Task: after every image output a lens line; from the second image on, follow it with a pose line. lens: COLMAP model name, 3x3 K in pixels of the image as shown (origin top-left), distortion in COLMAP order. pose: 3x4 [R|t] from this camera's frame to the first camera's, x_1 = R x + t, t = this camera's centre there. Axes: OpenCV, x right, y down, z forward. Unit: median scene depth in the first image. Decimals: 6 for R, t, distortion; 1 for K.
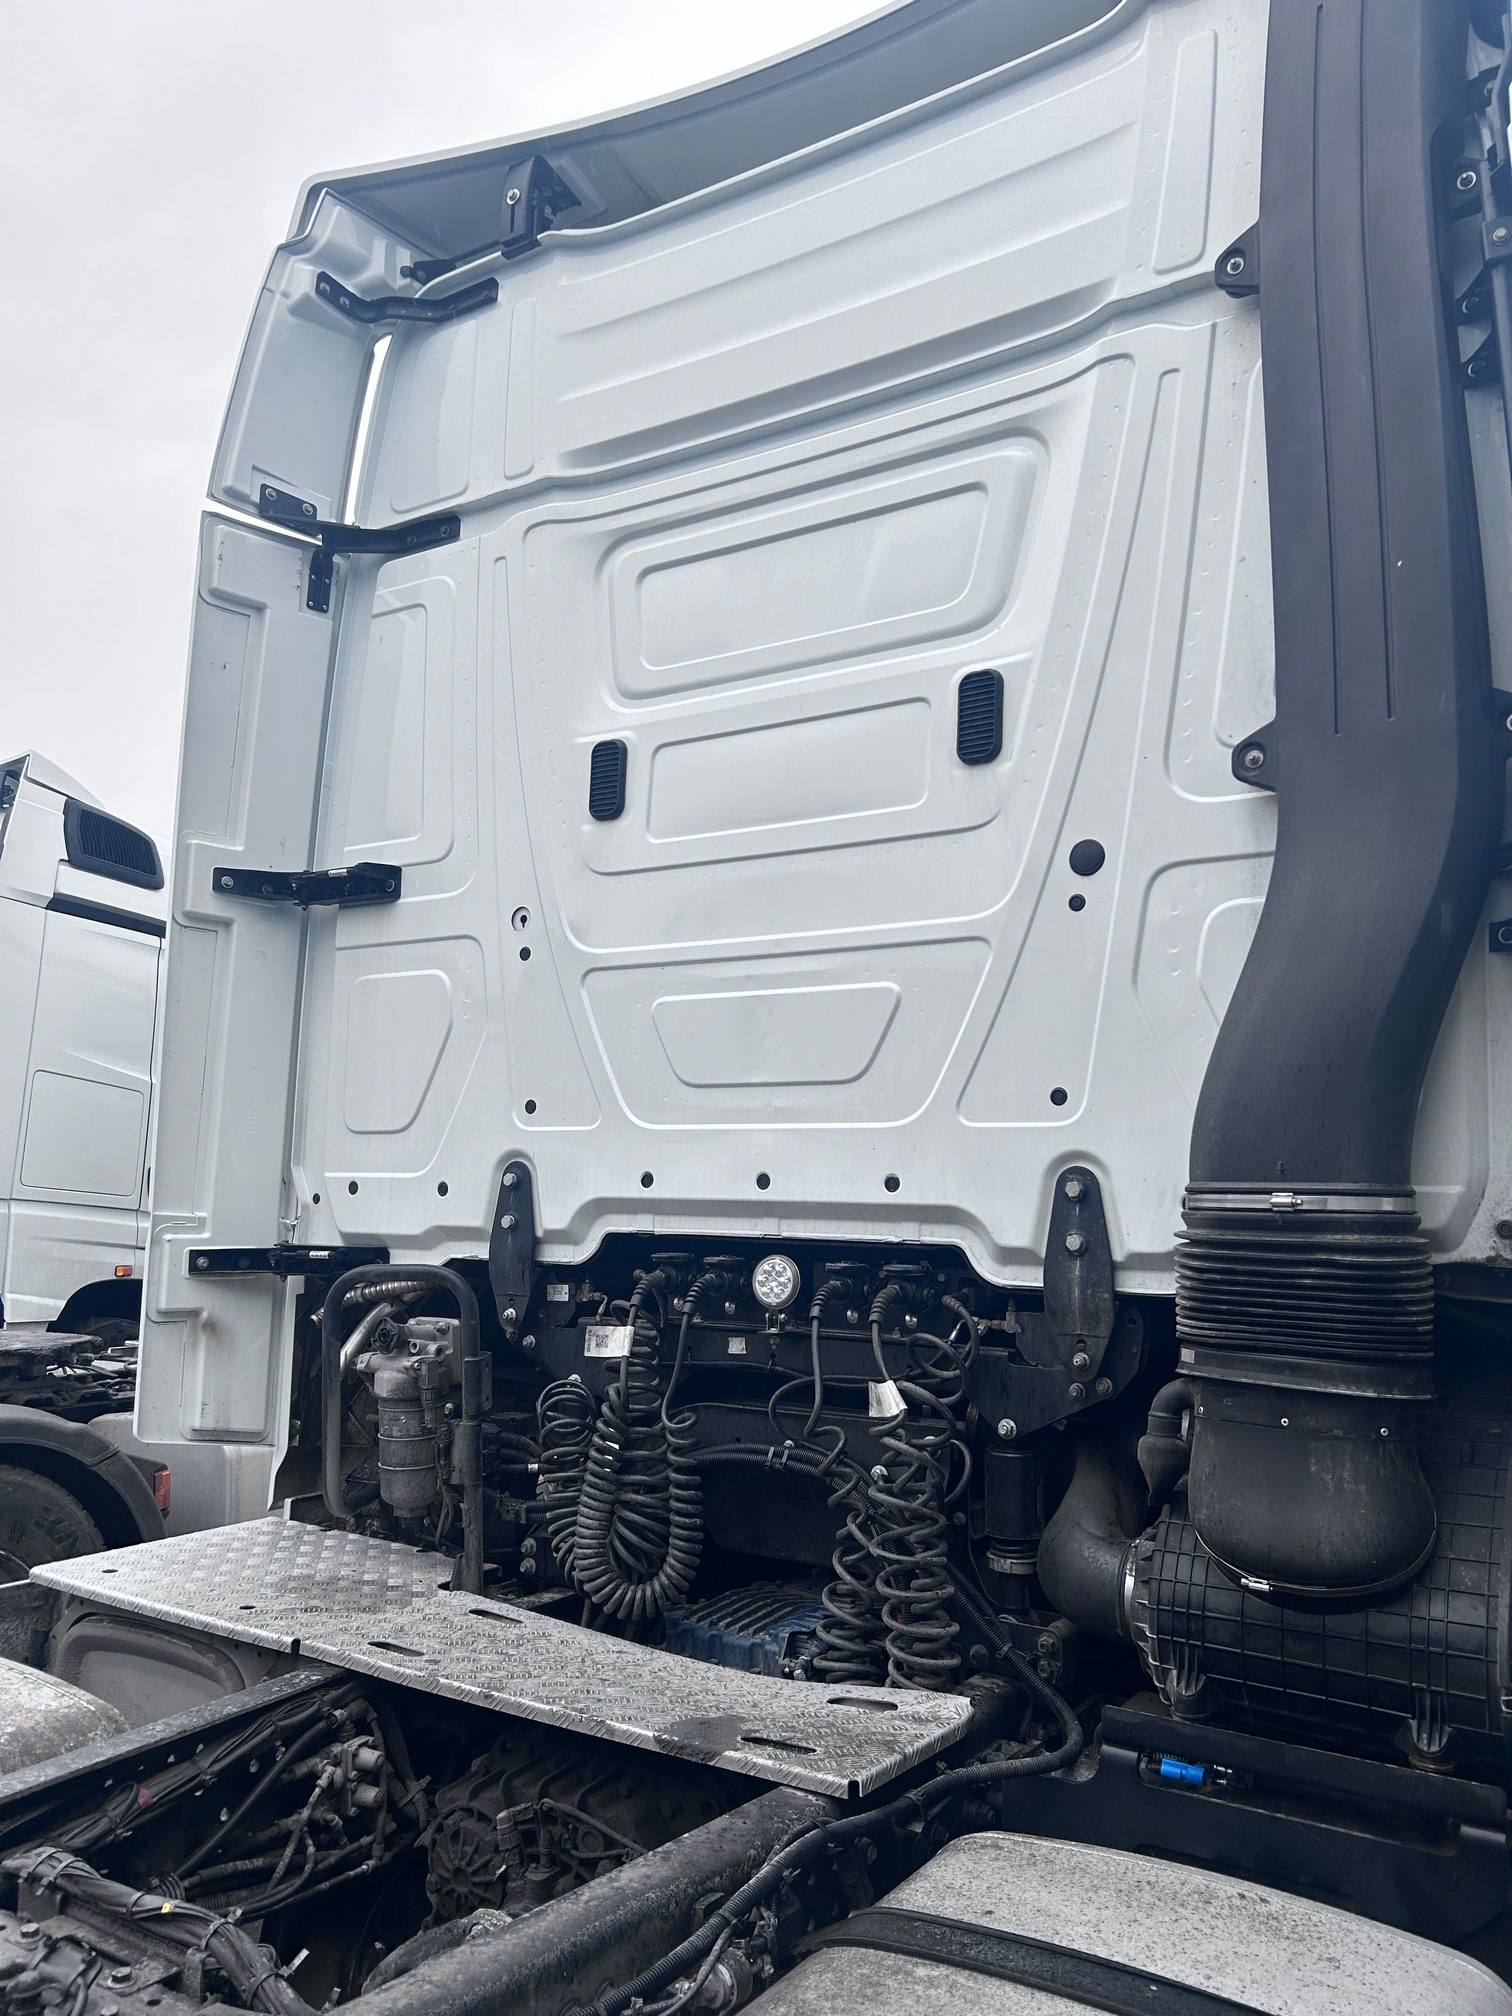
lens RADIAL K [[1508.7, 0, 753.0], [0, 1508.7, 1016.3], [0, 0, 1]] dist [0.034409, -0.043200]
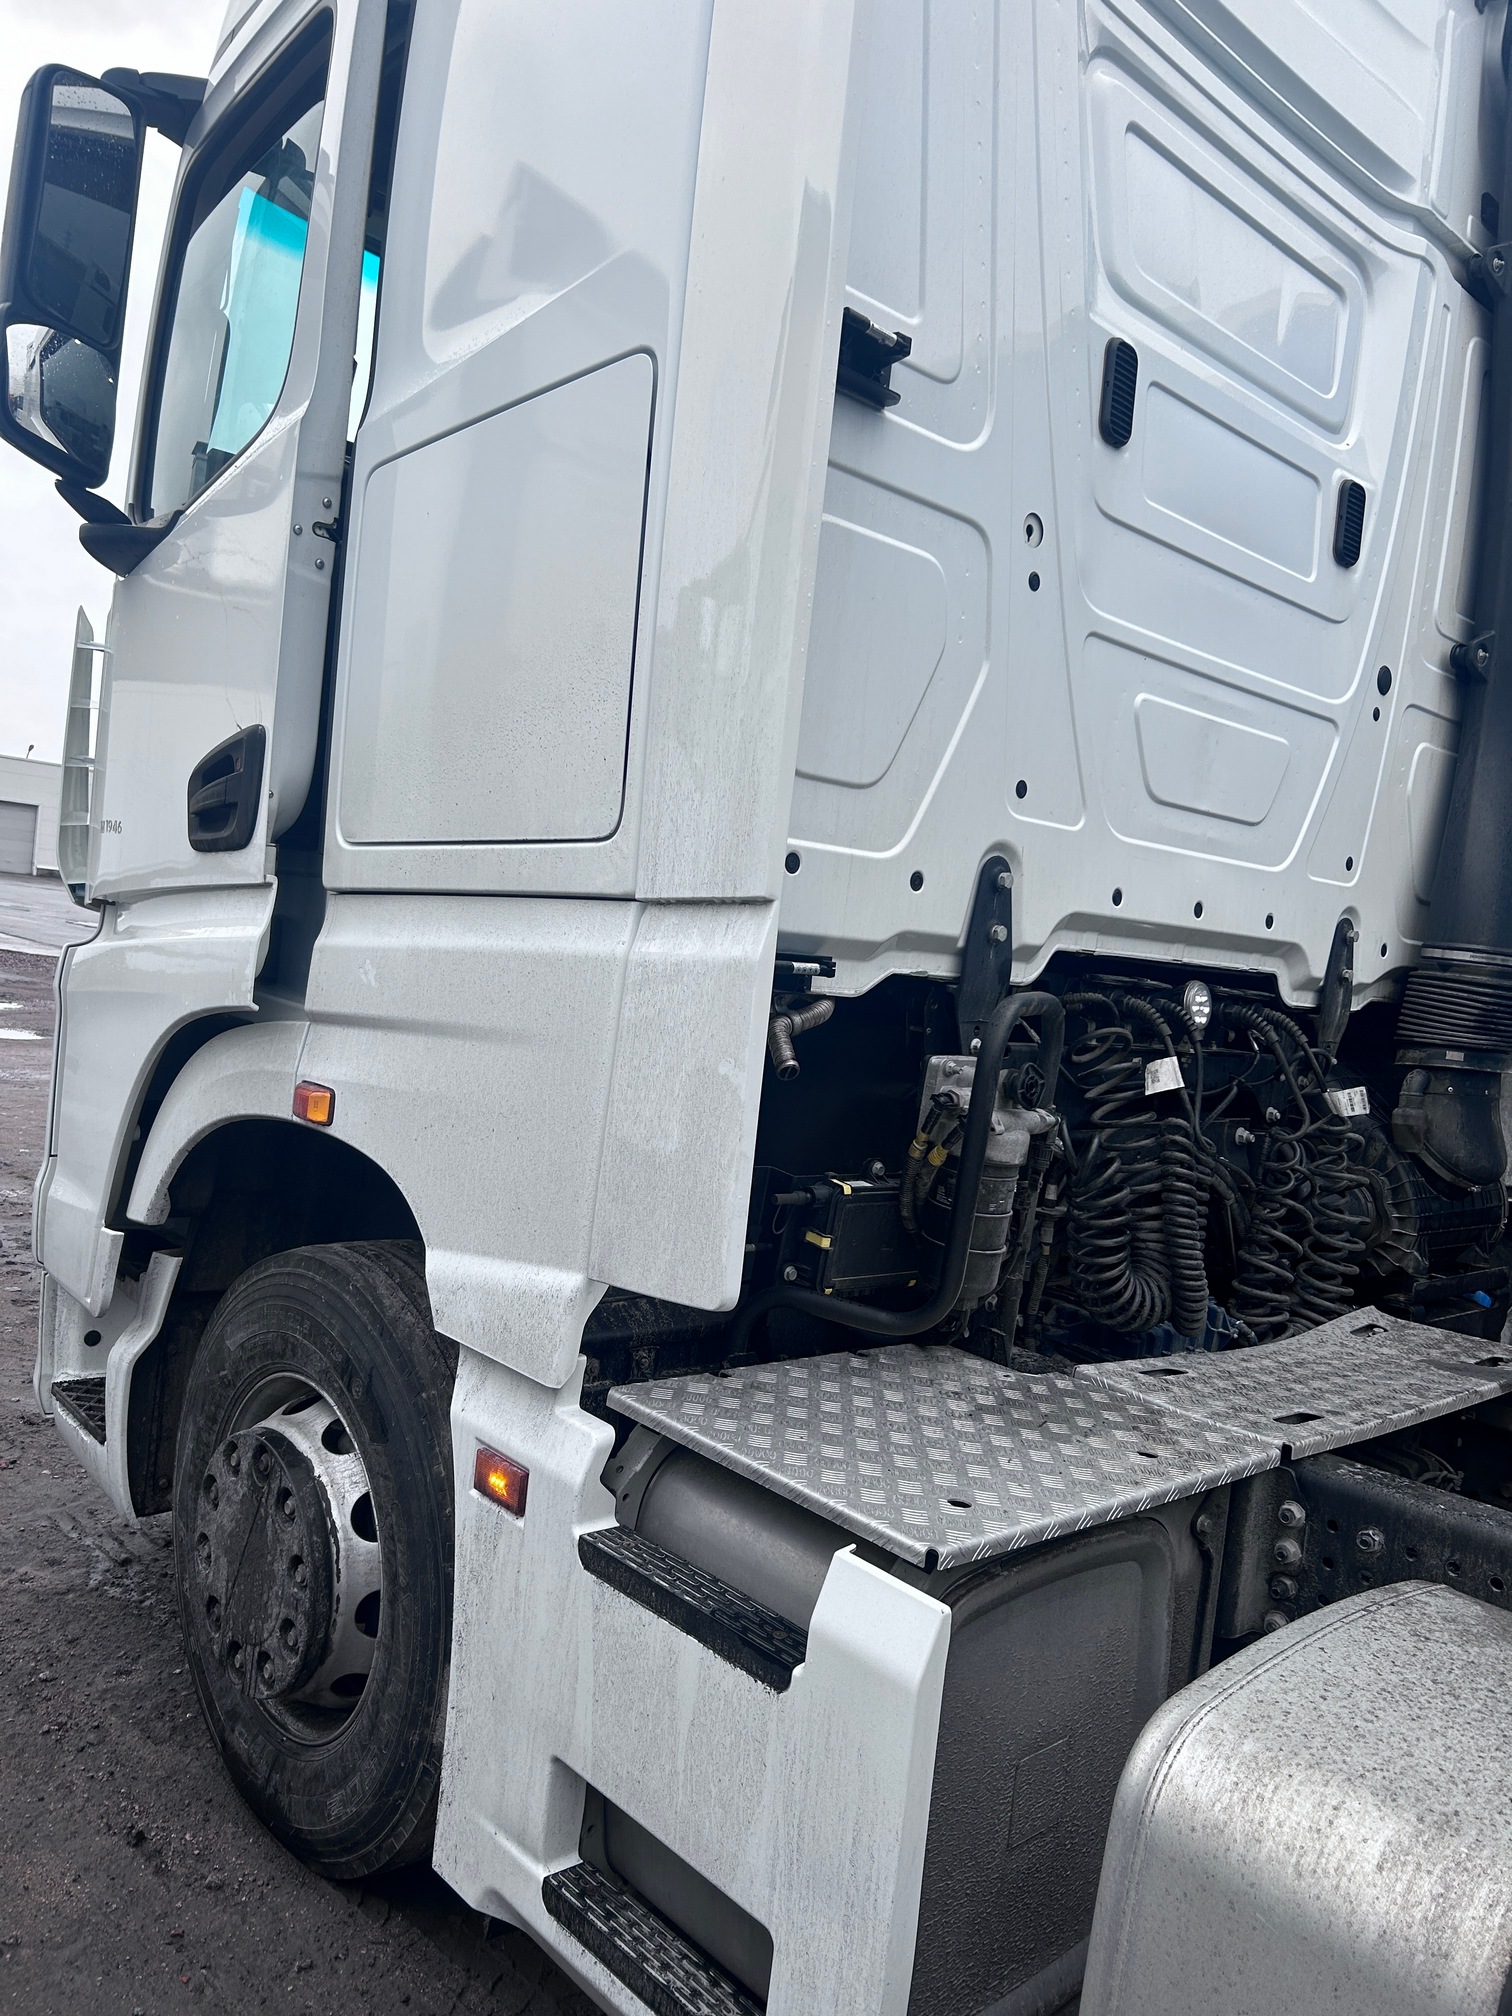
lens RADIAL K [[1508.7, 0, 757.8], [0, 1508.7, 992.7], [0, 0, 1]] dist [0.034409, -0.043200]
pose [[0.236932, -0.052542, 0.970104, -0.999221], [-0.233677, 0.966140, 0.109399, 0.114569], [-0.943005, -0.252611, 0.216632, 0.987462]]
